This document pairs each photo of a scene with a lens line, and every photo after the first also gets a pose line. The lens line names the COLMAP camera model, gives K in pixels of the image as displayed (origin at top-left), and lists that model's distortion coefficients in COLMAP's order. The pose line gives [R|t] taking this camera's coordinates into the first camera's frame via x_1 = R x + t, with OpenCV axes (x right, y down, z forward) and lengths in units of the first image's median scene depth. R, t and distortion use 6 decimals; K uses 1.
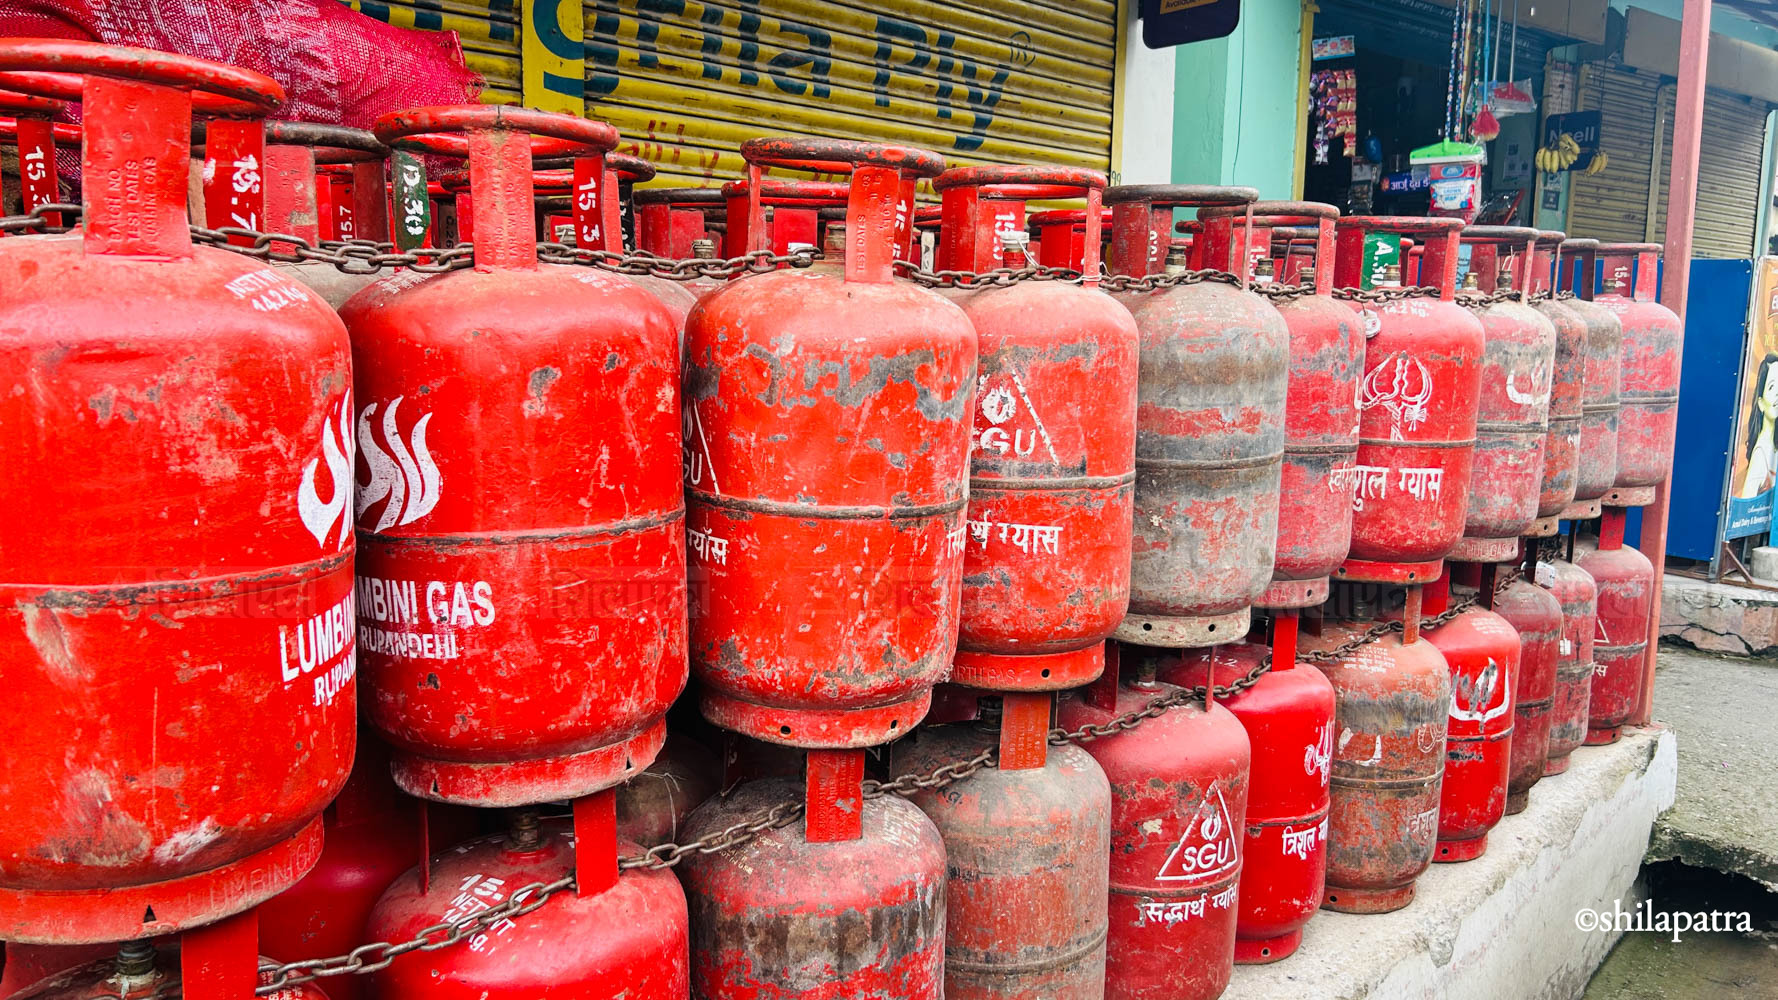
lens RADIAL K [[1363.7, 0, 893.8], [0, 1363.7, 501.4], [0, 0, 1]] dist [0.048260, -0.056545]
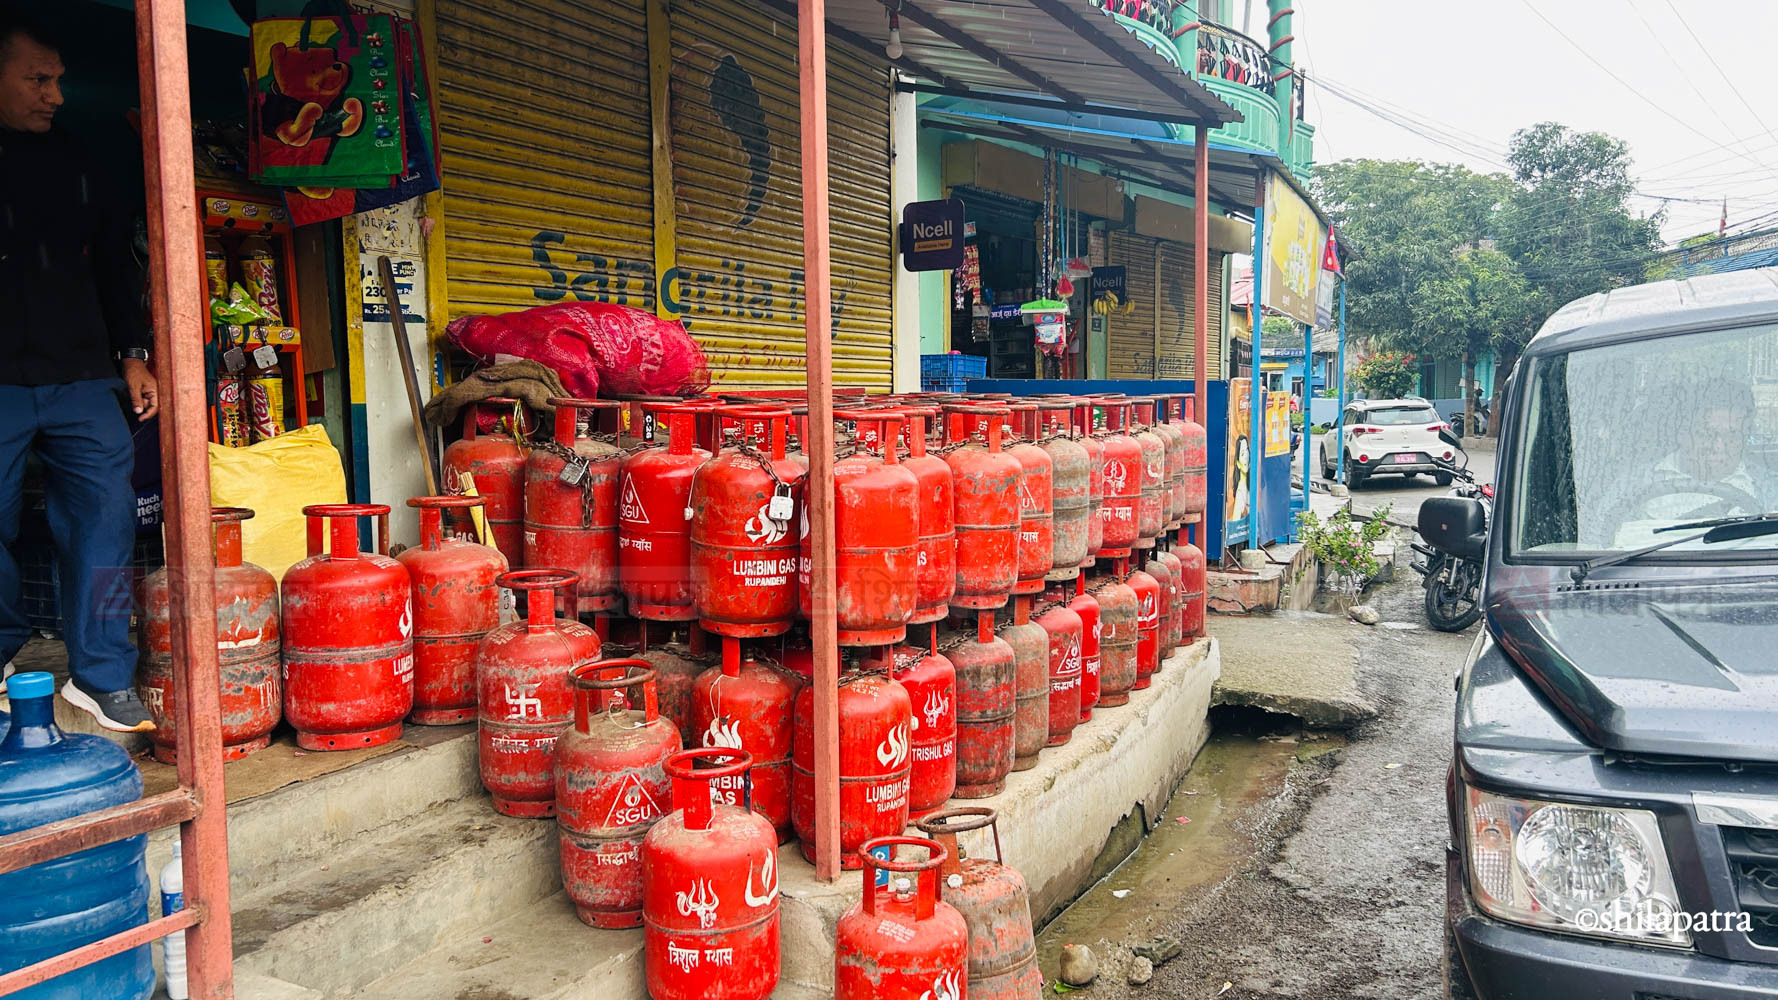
lens RADIAL K [[1341.2, 0, 889.0], [0, 1341.2, 500.0], [0, 0, 1]] dist [0.133384, -0.054835]
pose [[0.949405, -0.049513, 0.310126, -0.500385], [0.065663, 0.996964, -0.041846, 0.023472], [-0.307113, 0.060093, 0.949774, -0.750423]]
